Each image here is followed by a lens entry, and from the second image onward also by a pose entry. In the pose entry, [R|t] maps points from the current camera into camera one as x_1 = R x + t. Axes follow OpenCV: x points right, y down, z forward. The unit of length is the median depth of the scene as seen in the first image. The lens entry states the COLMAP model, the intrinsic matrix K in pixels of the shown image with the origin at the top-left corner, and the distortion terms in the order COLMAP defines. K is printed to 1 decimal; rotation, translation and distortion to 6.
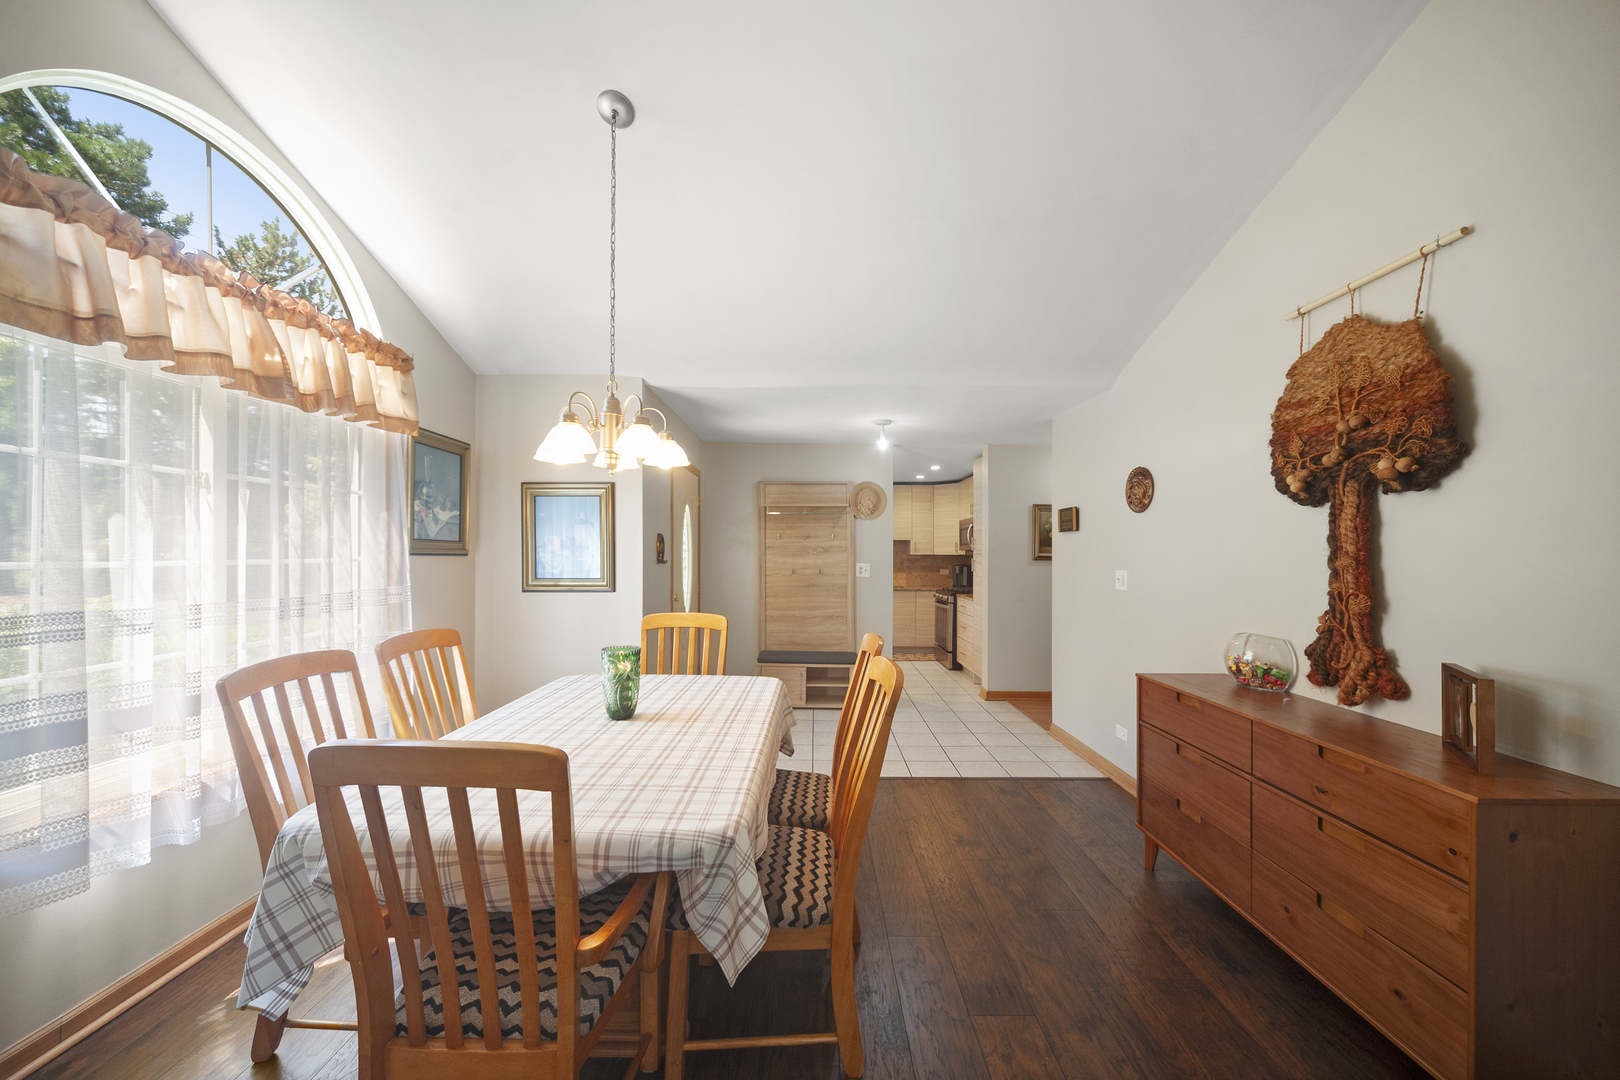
lens RADIAL K [[574.5, 0, 816.2], [0, 574.5, 557.5], [0, 0, 1]] dist [0.001509, -0.000356]
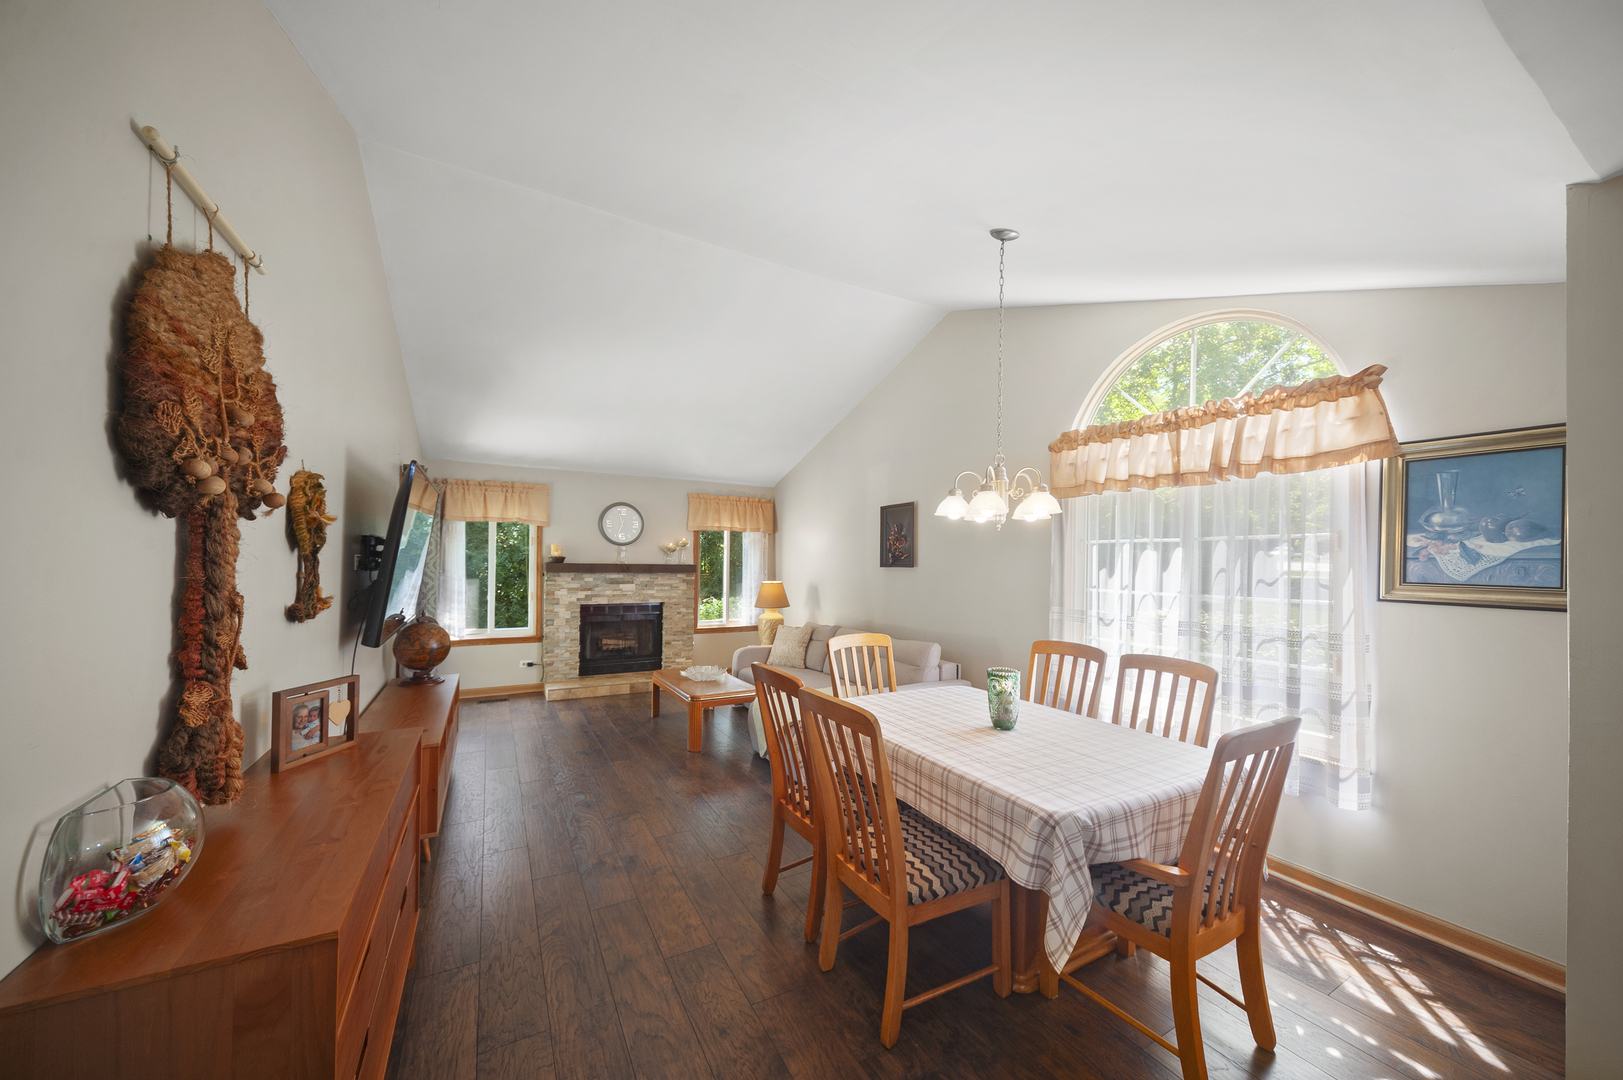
lens RADIAL K [[575.6, 0, 817.7], [0, 575.6, 557.5], [0, 0, 1]] dist [0.001509, -0.000356]
pose [[-0.870571, -0.023832, -0.491465, 0.502449], [-0.024032, 0.999694, -0.005907, -0.050404], [0.491455, 0.006668, -0.870878, 1.563478]]
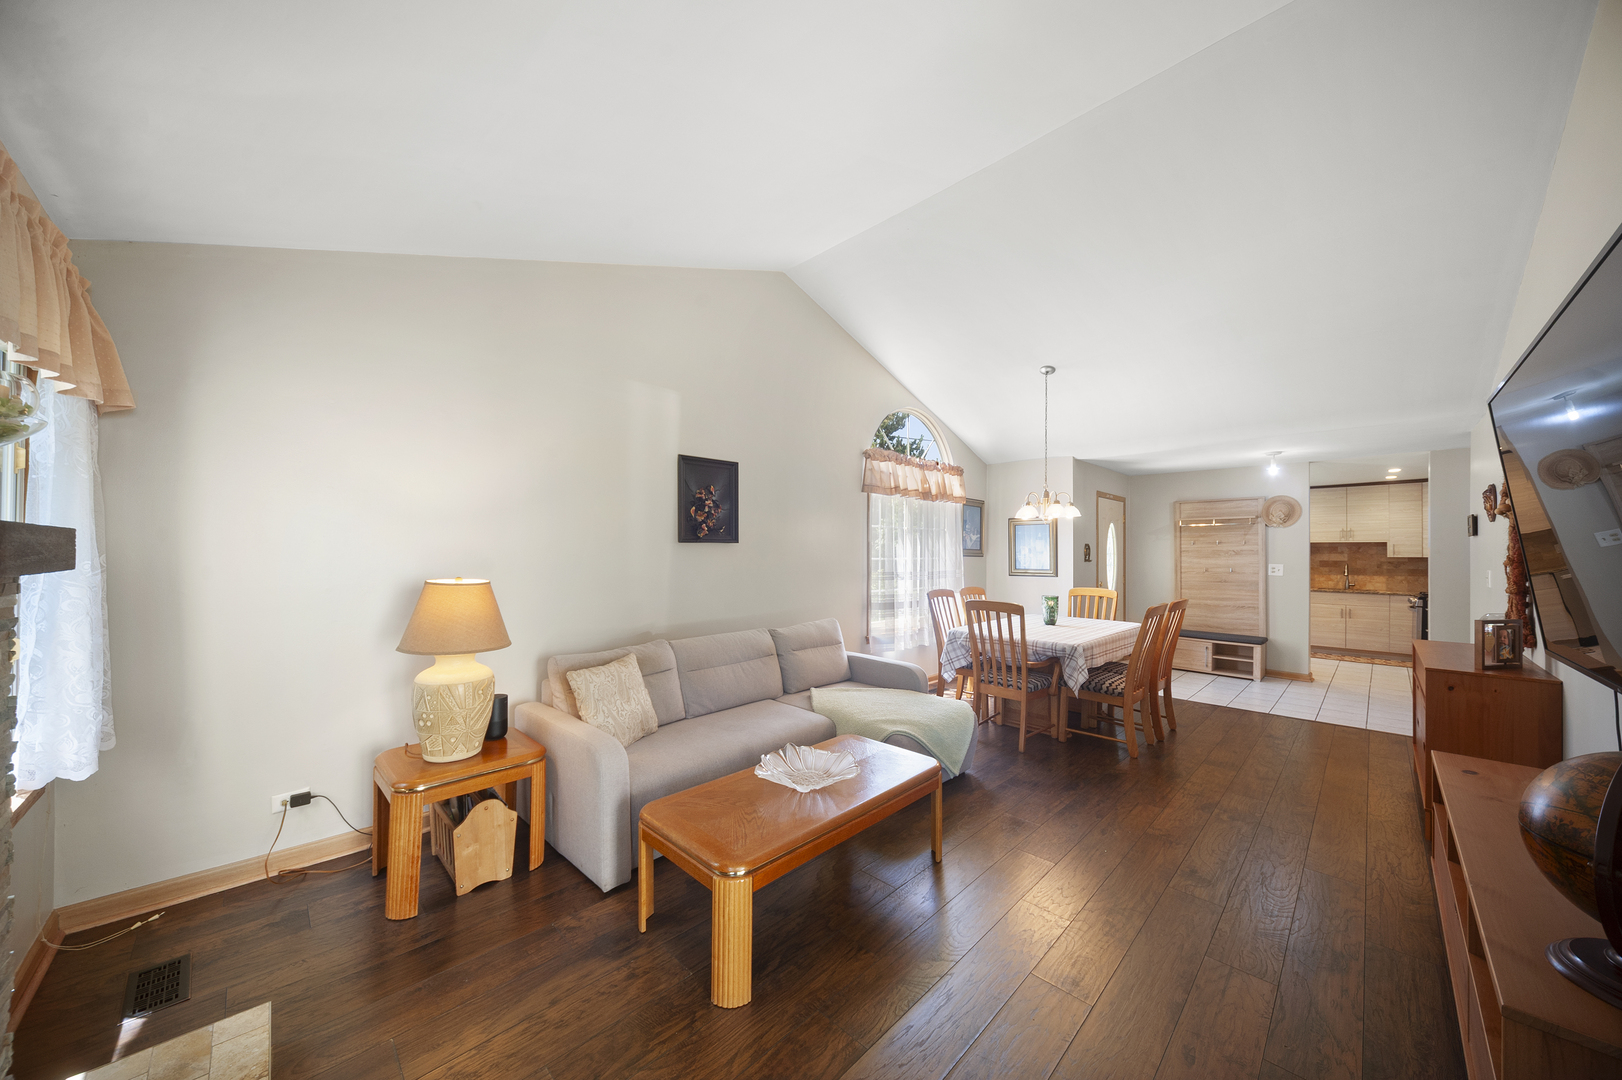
lens RADIAL K [[561.9, 0, 824.0], [0, 561.9, 550.2], [0, 0, 1]] dist [-0.000784, -0.000185]
pose [[0.709219, -0.006874, -0.704955, 0.530003], [-0.005842, 0.999861, -0.015627, 0.011342], [0.704964, 0.015201, 0.709080, -1.089434]]
